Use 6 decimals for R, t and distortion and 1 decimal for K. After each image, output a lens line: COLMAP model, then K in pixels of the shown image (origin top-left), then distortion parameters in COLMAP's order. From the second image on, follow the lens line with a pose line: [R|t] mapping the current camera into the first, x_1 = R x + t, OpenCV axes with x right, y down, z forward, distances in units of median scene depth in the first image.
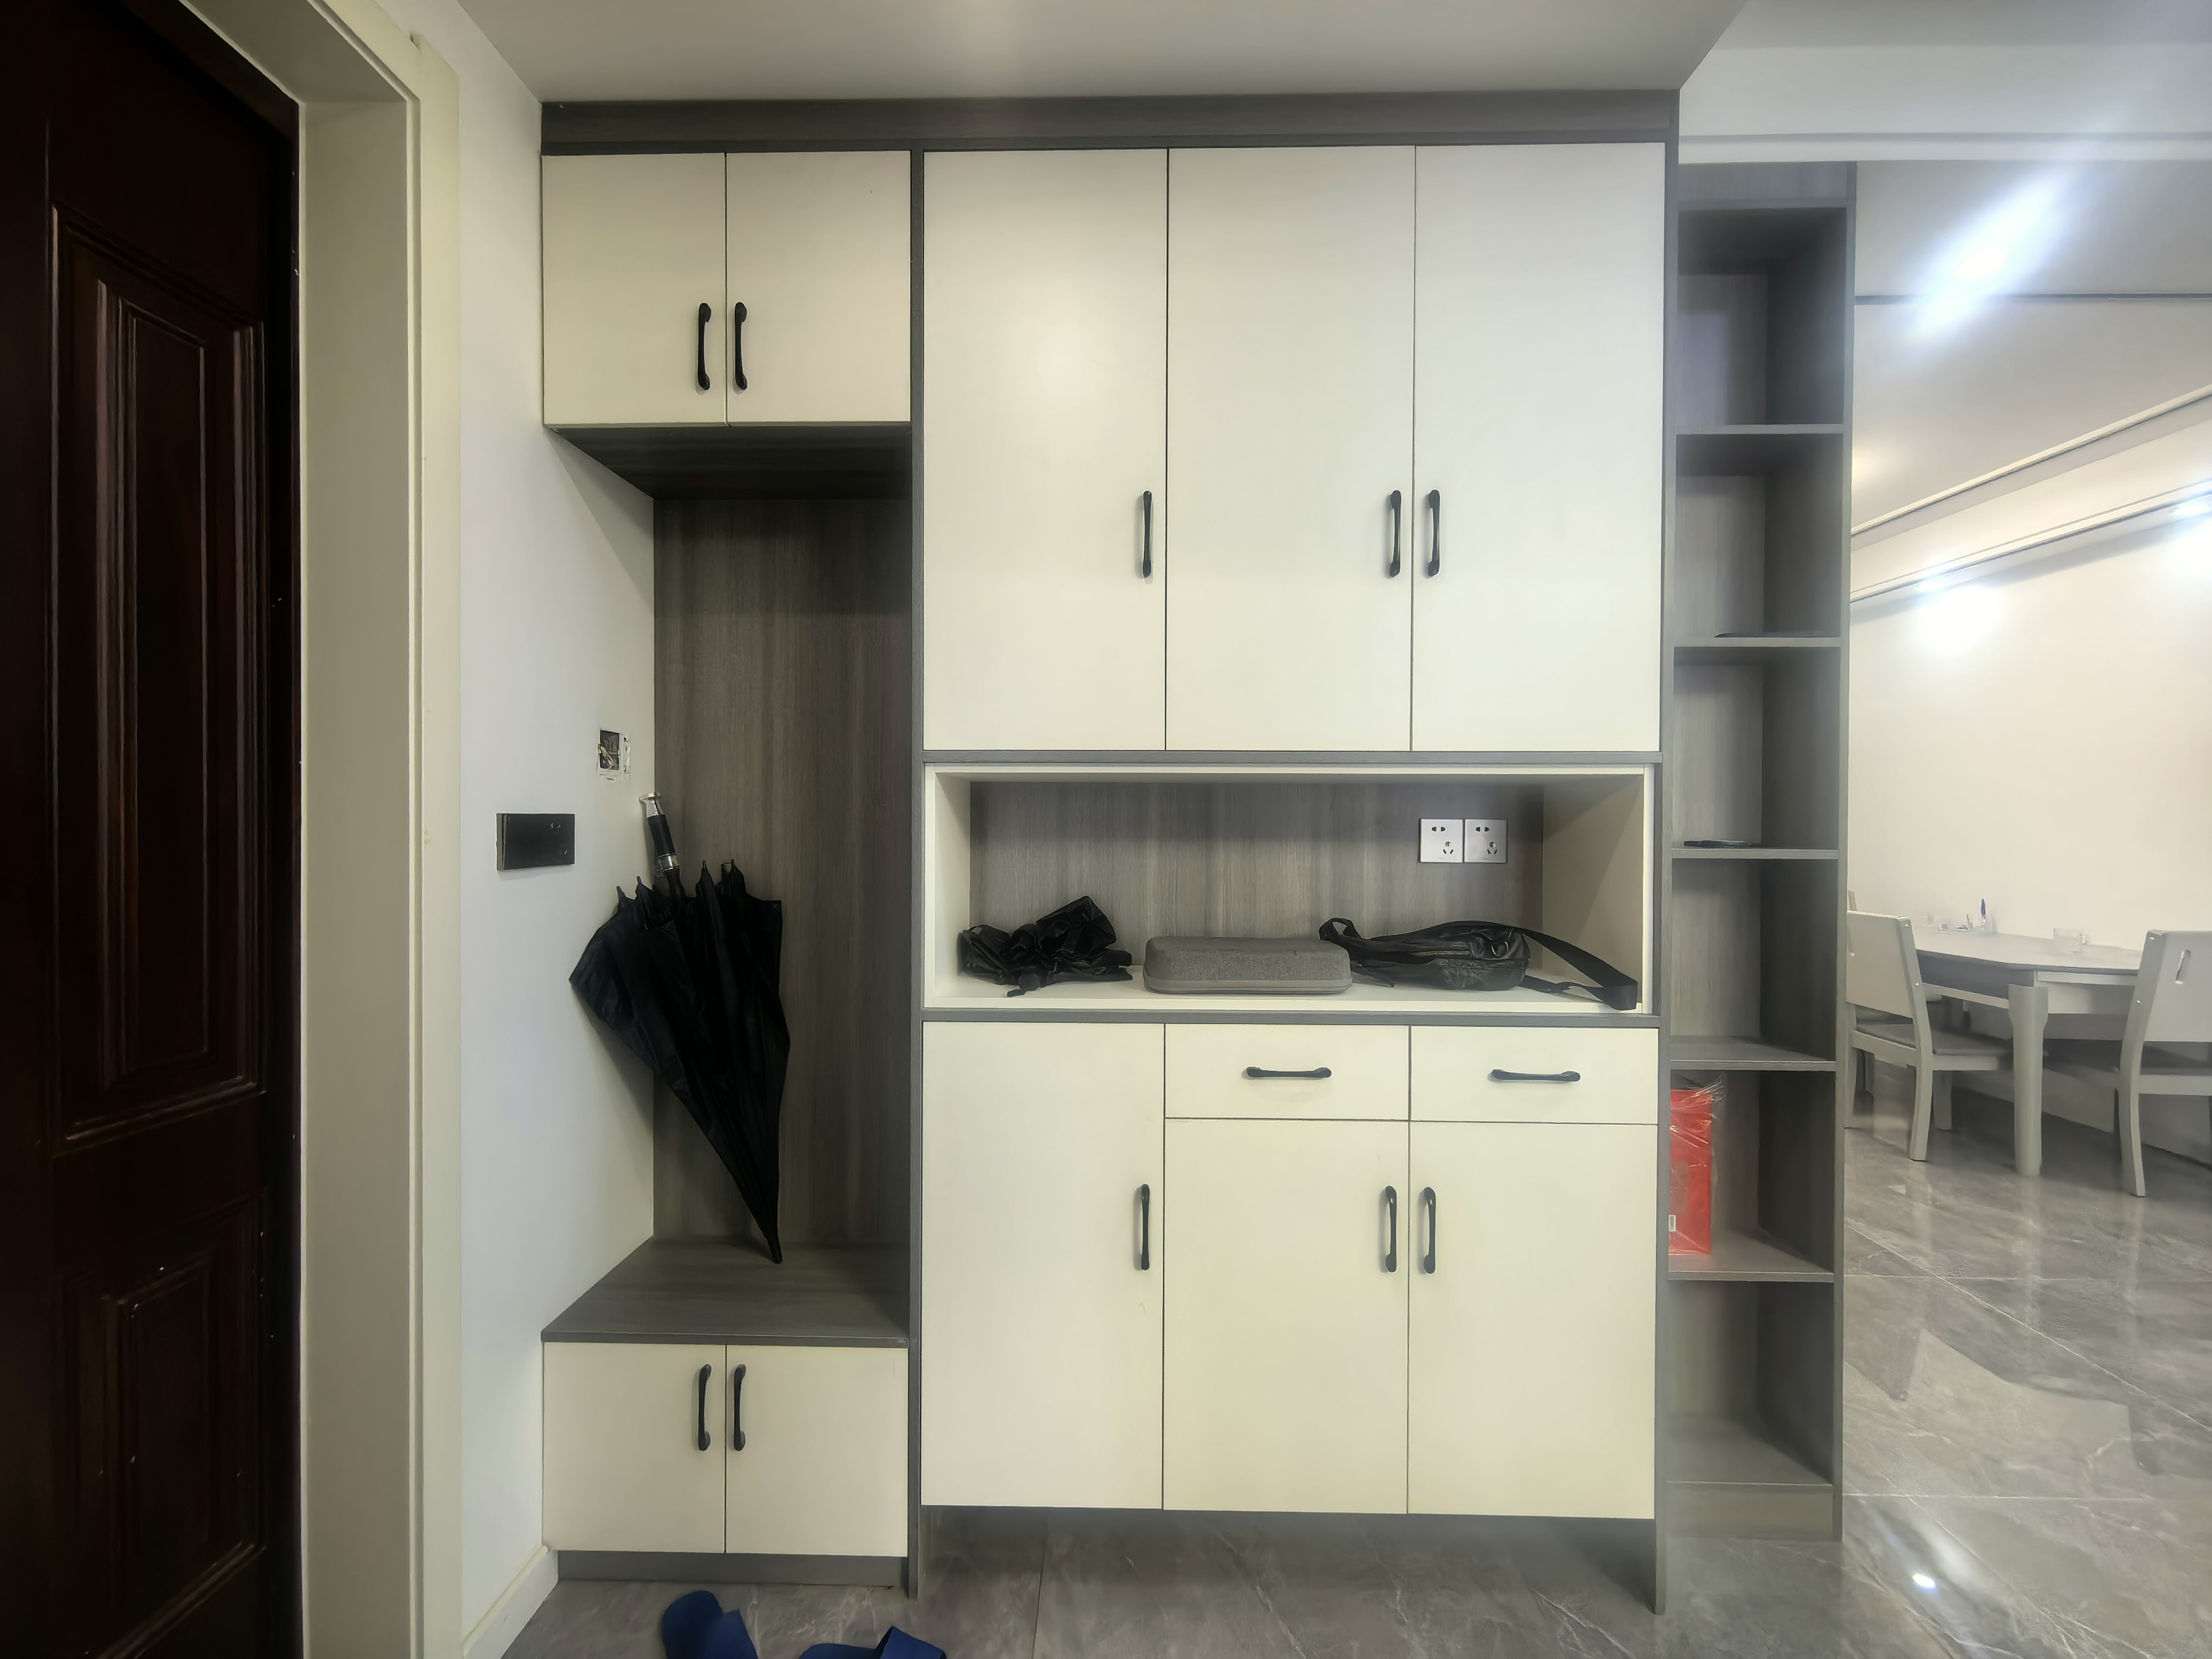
lens RADIAL K [[878.5, 0, 1106.0], [0, 878.5, 829.5], [0, 0, 1]] dist [0.000502, -0.000309]
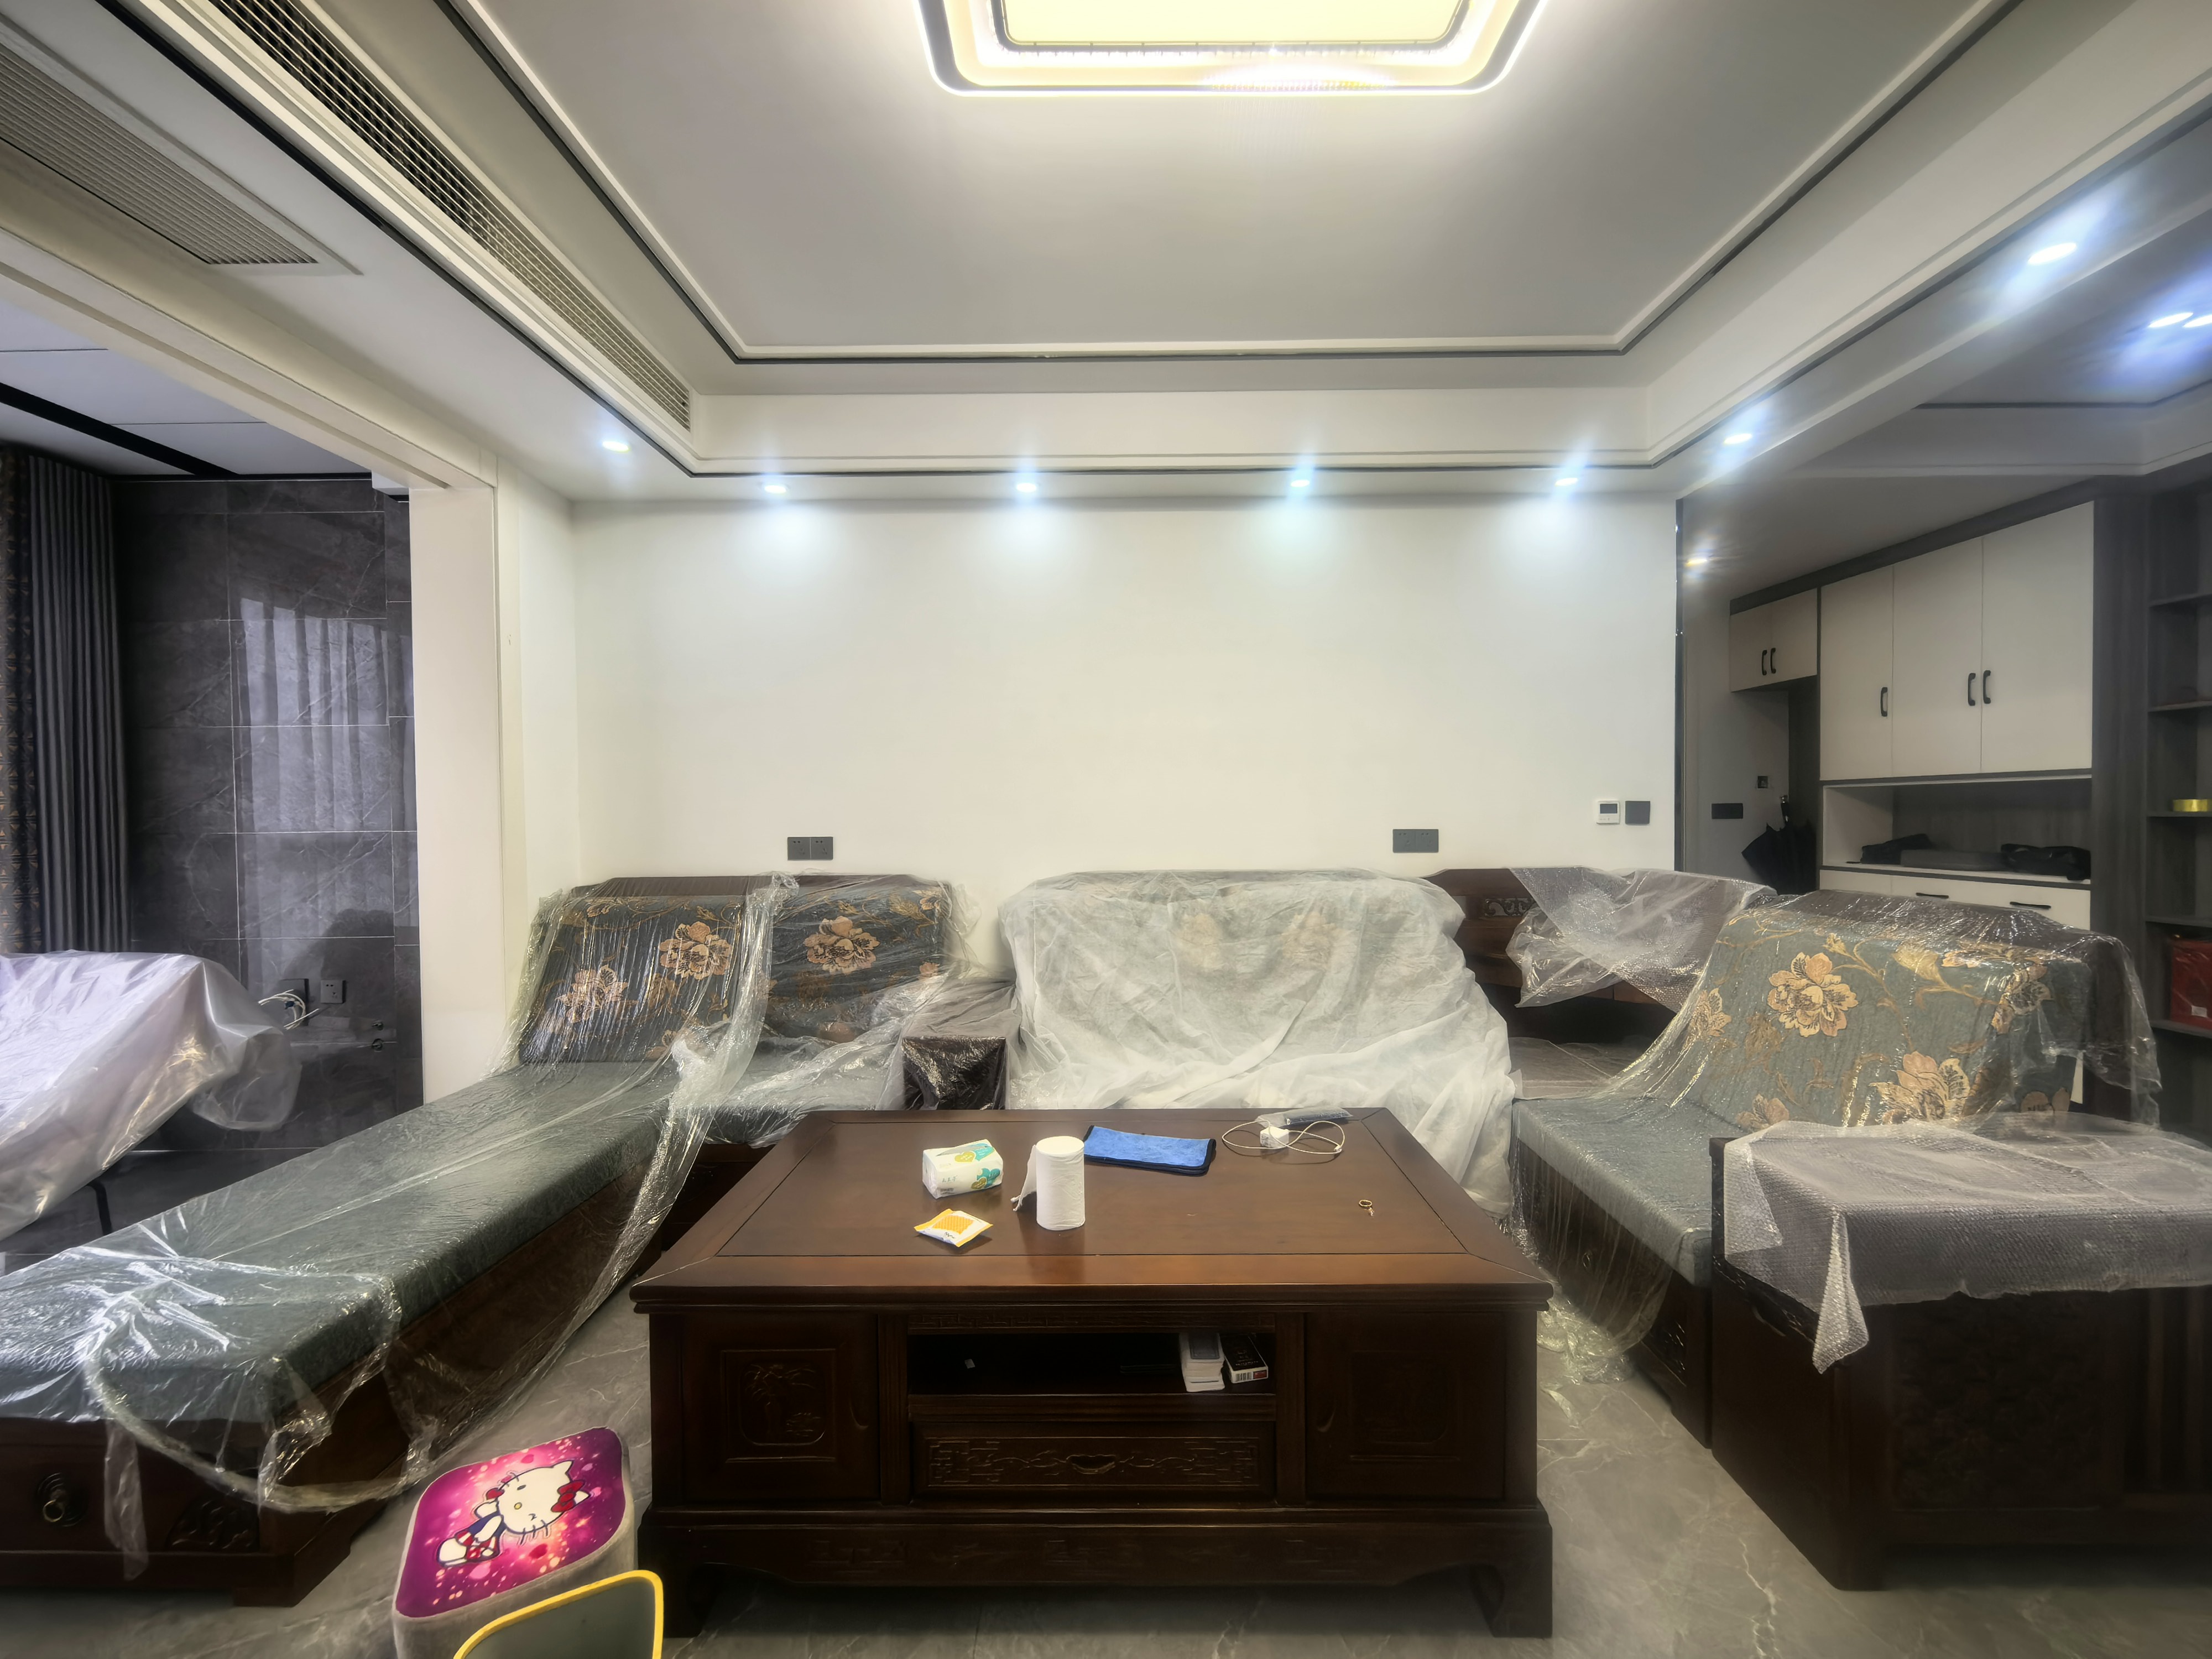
lens RADIAL K [[861.3, 0, 1106.0], [0, 861.3, 829.5], [0, 0, 1]] dist [0.000235, -0.001064]
pose [[0.018565, 0.013551, -0.999736, 2.767431], [0.003023, 0.999903, 0.013609, 0.031783], [0.999823, -0.003275, 0.018522, -1.561053]]
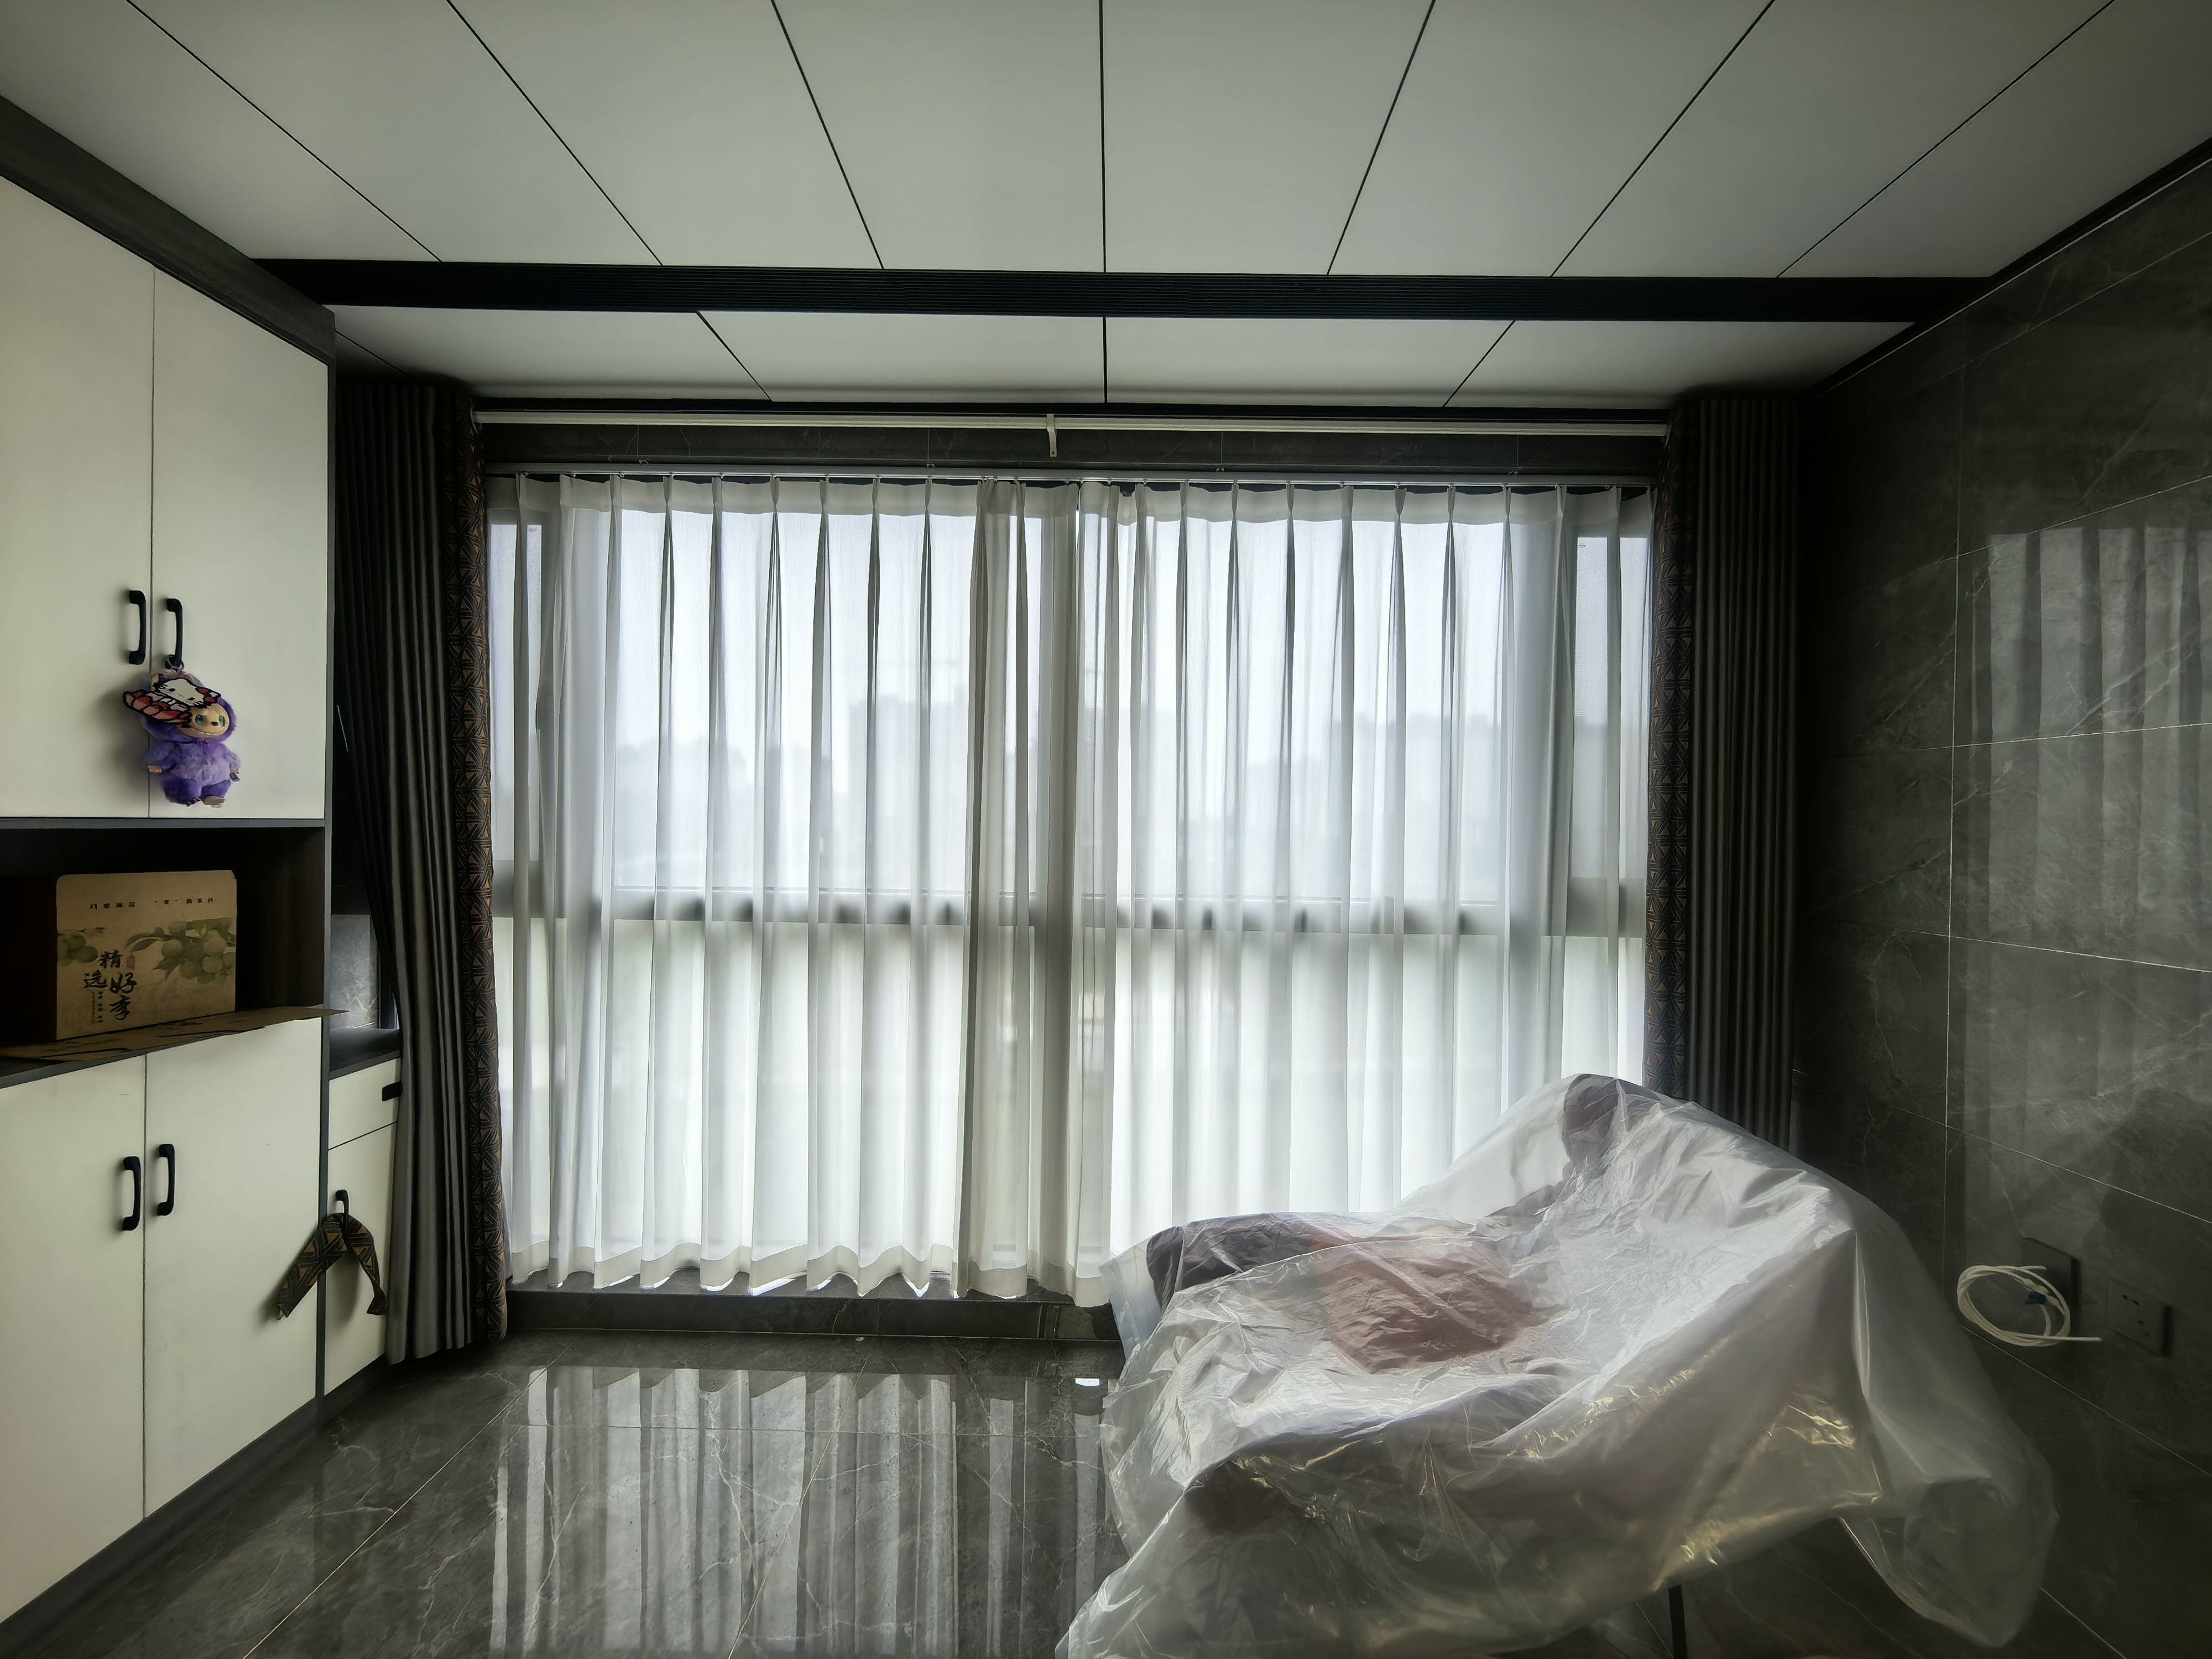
lens RADIAL K [[878.5, 0, 1106.0], [0, 878.5, 829.5], [0, 0, 1]] dist [0.000502, -0.000309]
pose [[-0.999724, -0.020183, -0.012031, 1.701959], [-0.020329, 0.999720, 0.012130, -0.083871], [0.011783, 0.012371, -0.999854, -2.550500]]
